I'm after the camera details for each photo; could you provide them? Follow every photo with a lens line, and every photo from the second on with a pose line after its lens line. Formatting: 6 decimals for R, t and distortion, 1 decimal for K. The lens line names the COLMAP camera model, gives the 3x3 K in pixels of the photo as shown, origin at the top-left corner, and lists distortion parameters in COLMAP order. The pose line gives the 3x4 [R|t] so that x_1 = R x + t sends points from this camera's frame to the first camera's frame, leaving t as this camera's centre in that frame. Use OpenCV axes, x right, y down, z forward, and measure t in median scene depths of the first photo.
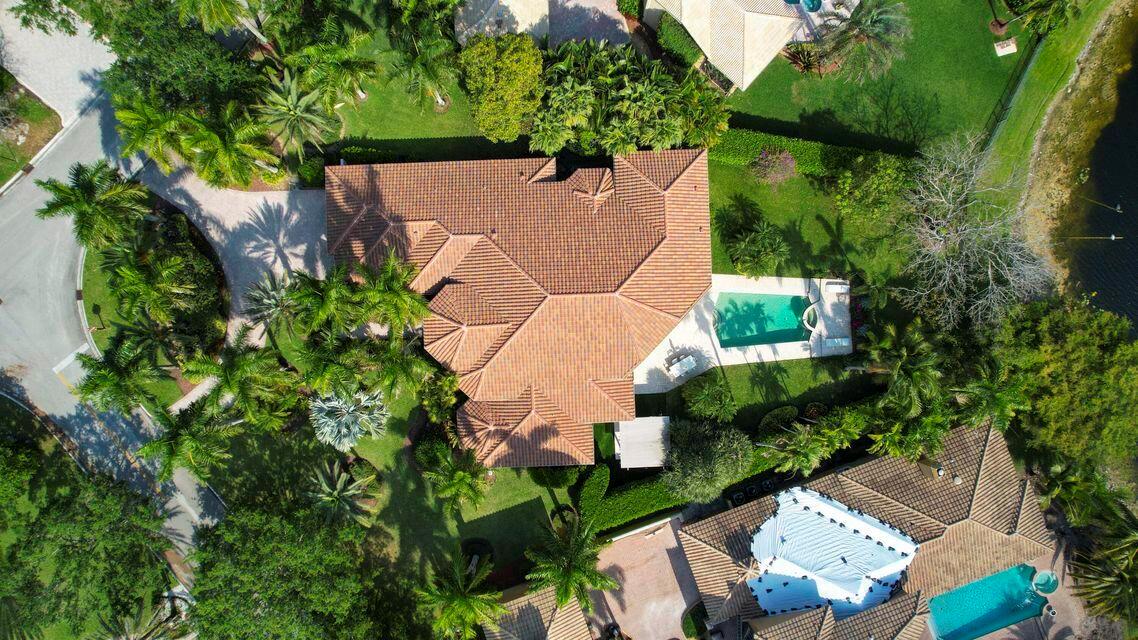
lens RADIAL K [[718.8, 0, 569.0], [0, 718.8, 320.0], [0, 0, 1]] dist [-0.082157, 0.067788]
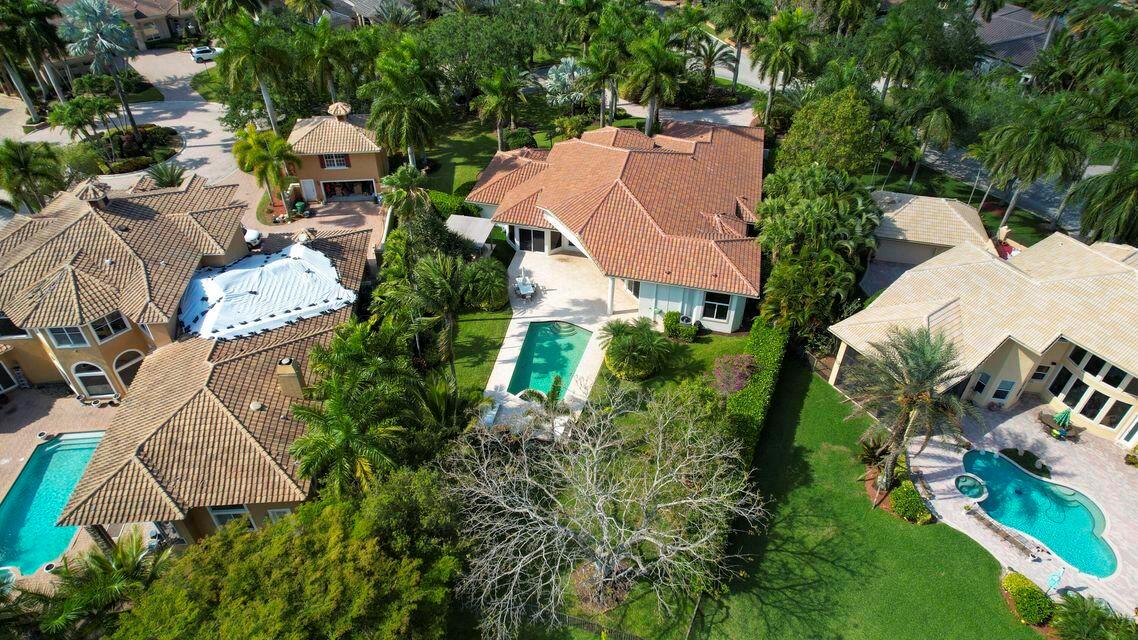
lens RADIAL K [[718.8, 0, 569.0], [0, 718.8, 320.0], [0, 0, 1]] dist [-0.082157, 0.067788]
pose [[-0.259340, 0.617112, -0.742910, 0.886348], [-0.965785, -0.167107, 0.198331, -0.187214], [-0.001753, 0.768926, 0.639335, 0.452945]]
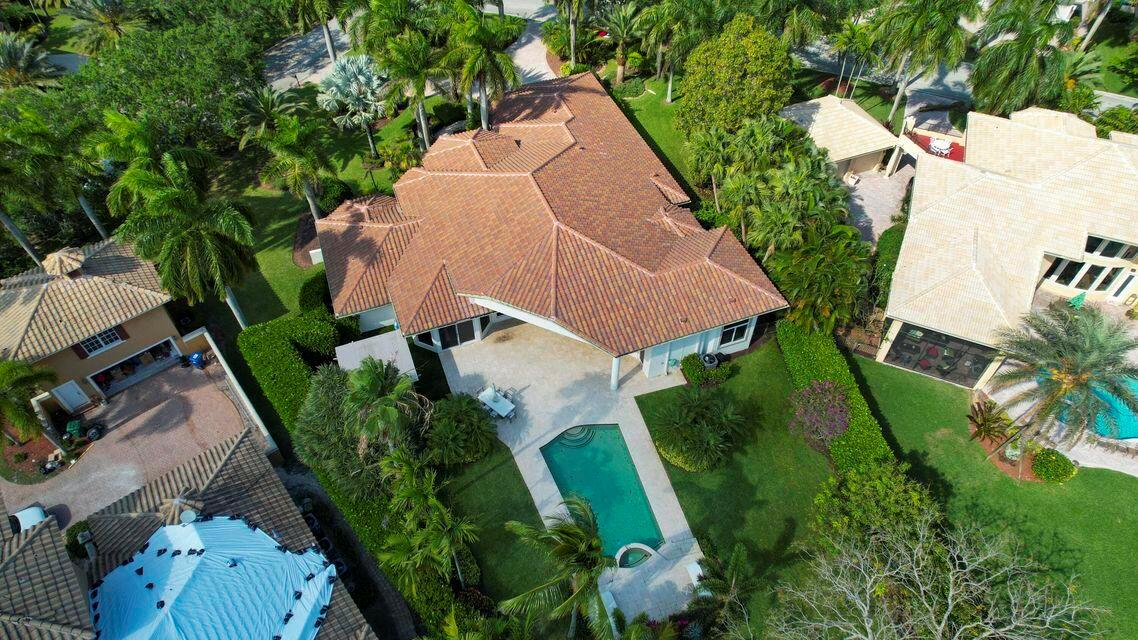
lens RADIAL K [[718.8, 0, 569.0], [0, 718.8, 320.0], [0, 0, 1]] dist [-0.082157, 0.067788]
pose [[0.320519, 0.708397, -0.628841, 0.573645], [-0.947211, 0.245096, -0.206688, 0.125173], [0.007709, 0.661892, 0.749560, 0.445984]]
